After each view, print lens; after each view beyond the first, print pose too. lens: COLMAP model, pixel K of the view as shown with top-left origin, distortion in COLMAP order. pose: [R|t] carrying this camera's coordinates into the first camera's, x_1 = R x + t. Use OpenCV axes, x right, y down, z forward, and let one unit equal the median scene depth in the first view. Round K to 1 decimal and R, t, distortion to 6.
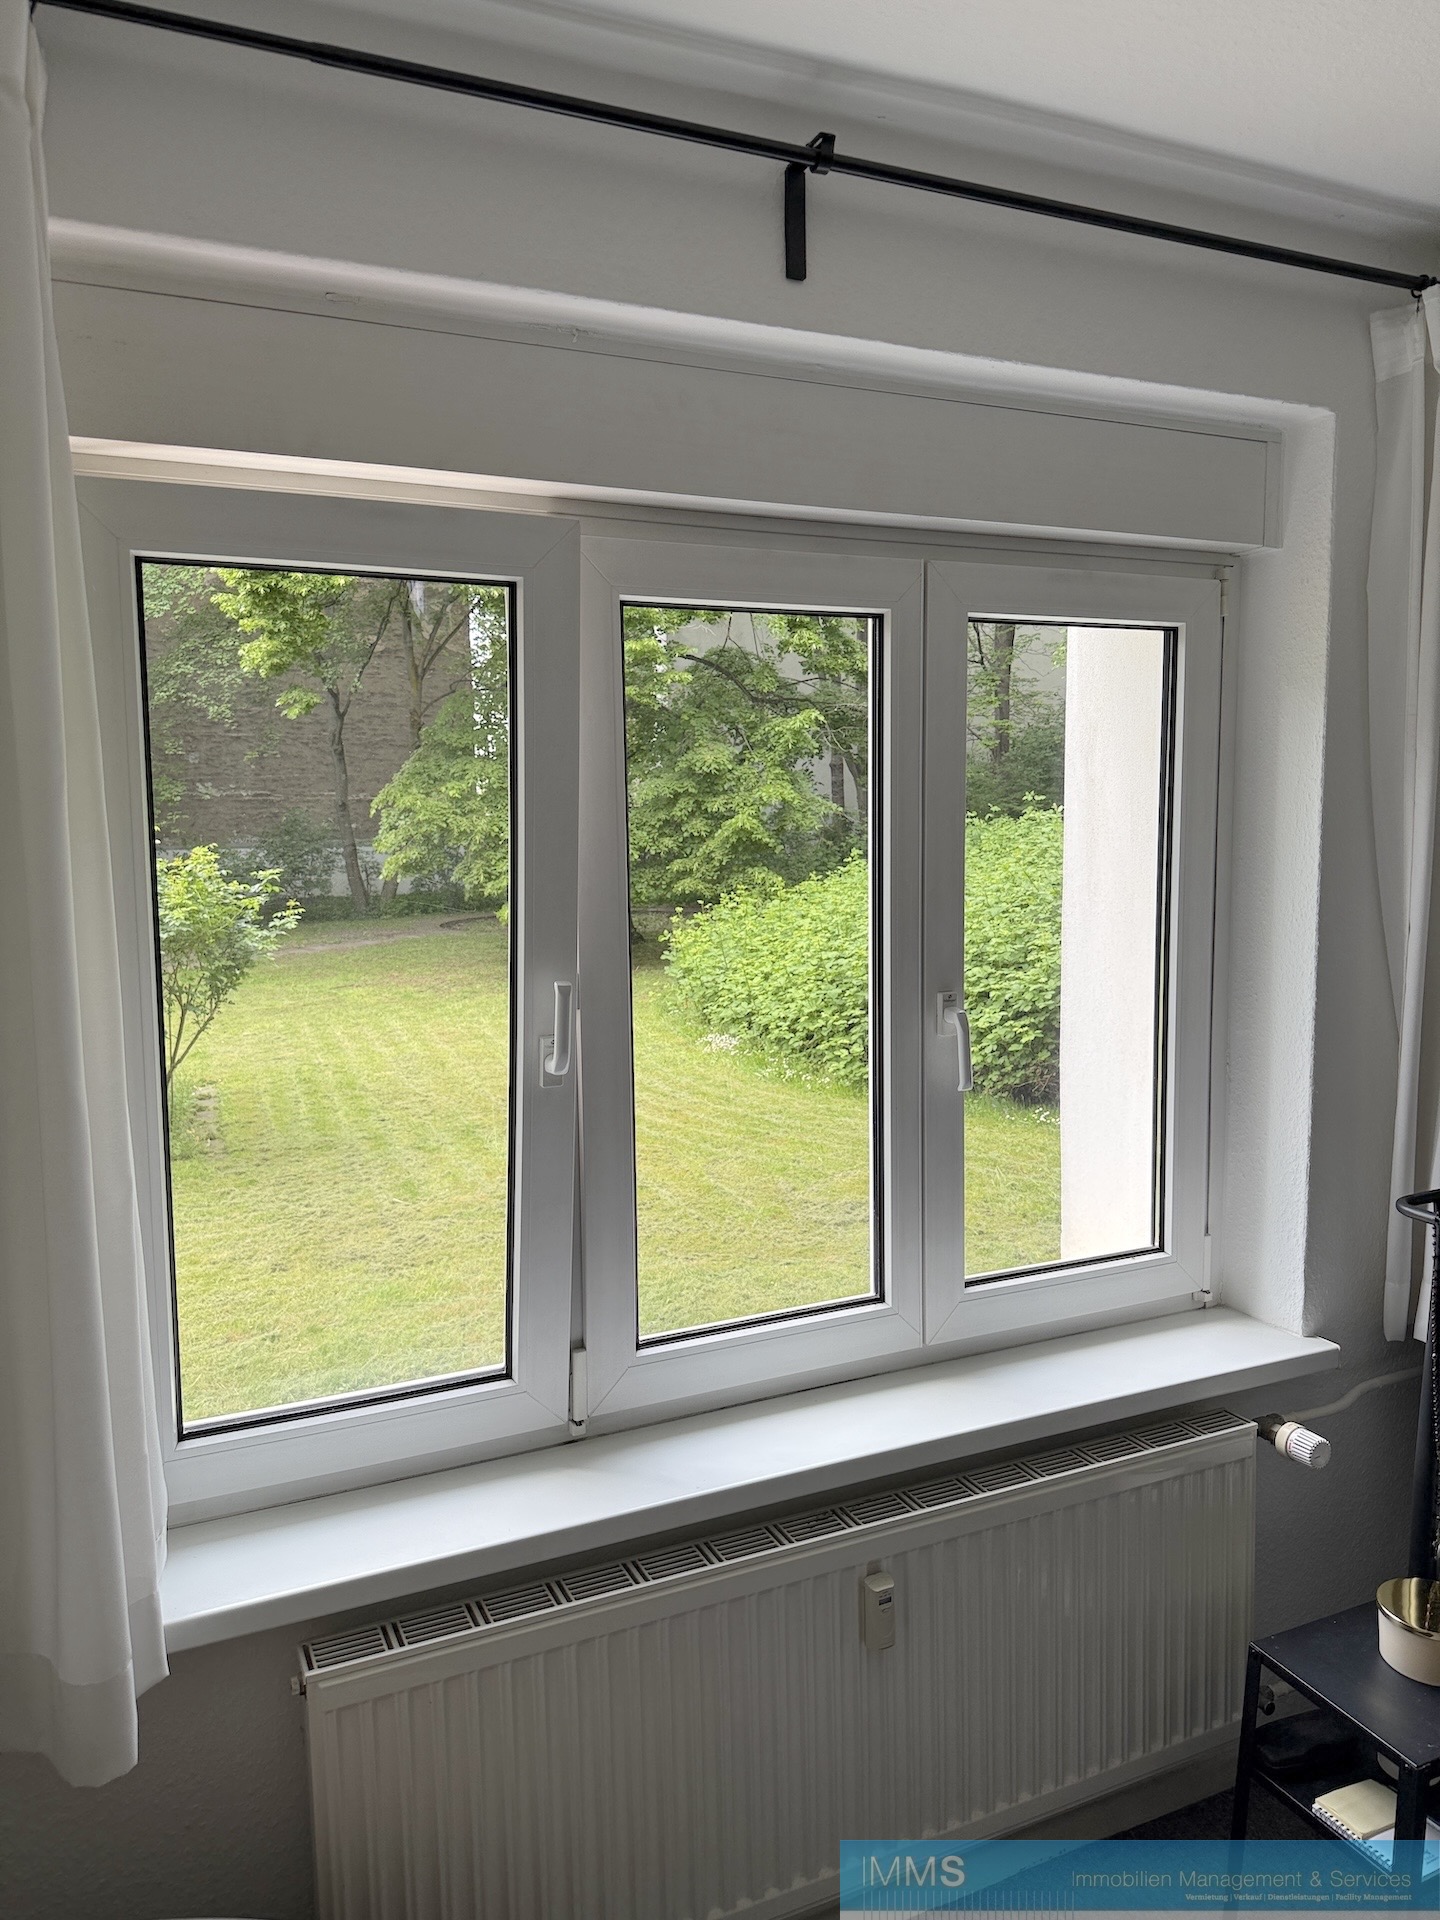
lens RADIAL K [[1354.8, 0, 718.8], [0, 1354.8, 967.9], [0, 0, 1]] dist [0.147214, -0.199975]
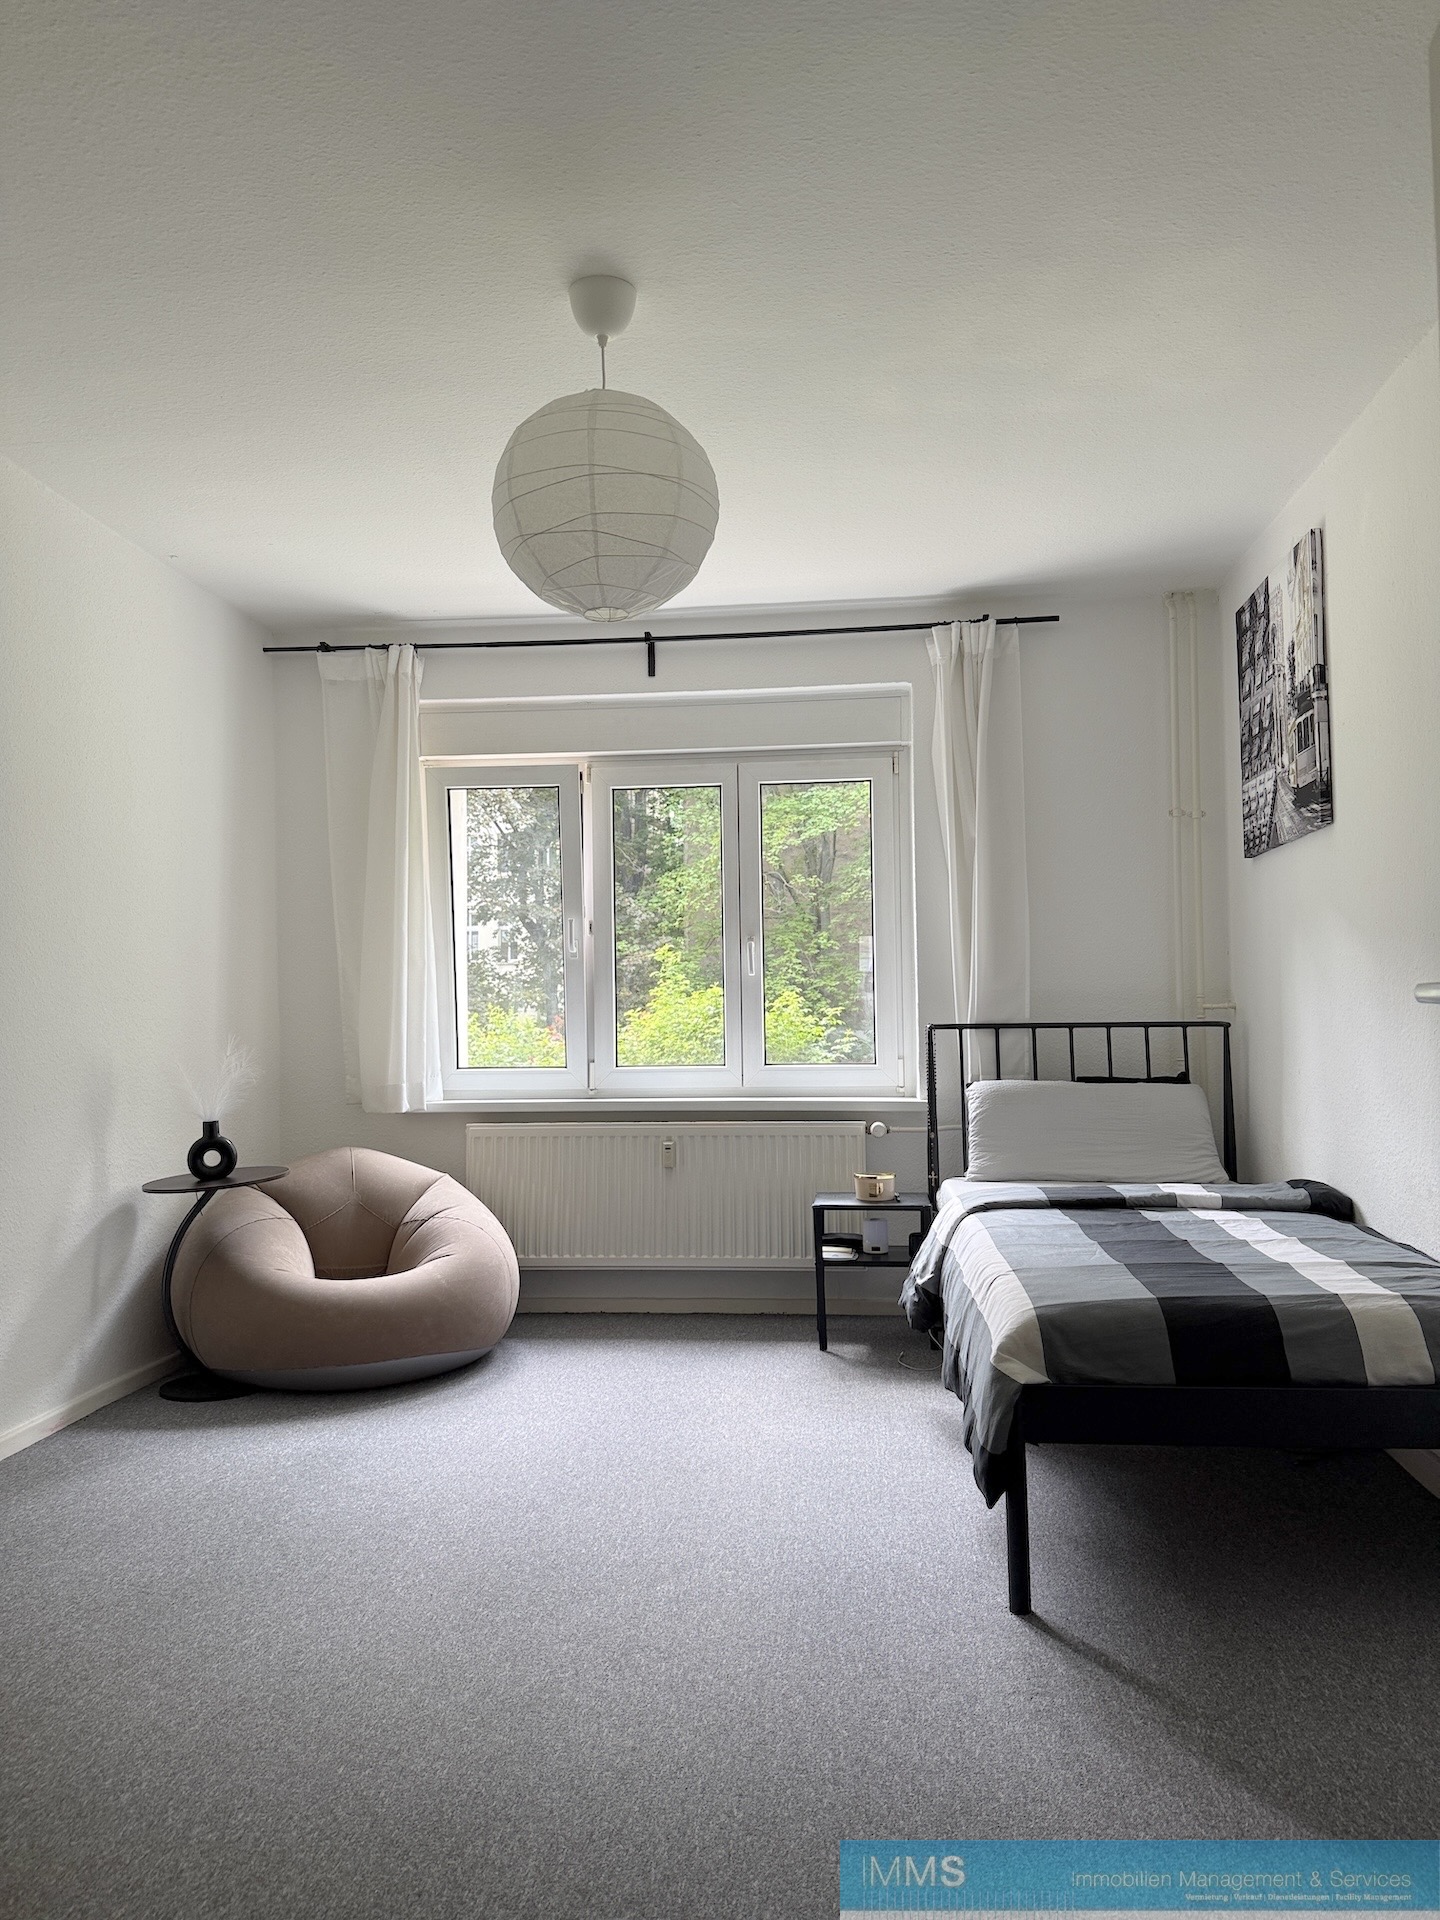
lens RADIAL K [[1354.8, 0, 718.8], [0, 1354.8, 967.9], [0, 0, 1]] dist [0.147214, -0.199975]
pose [[0.869709, -0.015431, -0.493323, 1.418214], [-0.055758, 0.990041, -0.129267, 0.423952], [0.490405, 0.139931, 0.860187, -1.173764]]
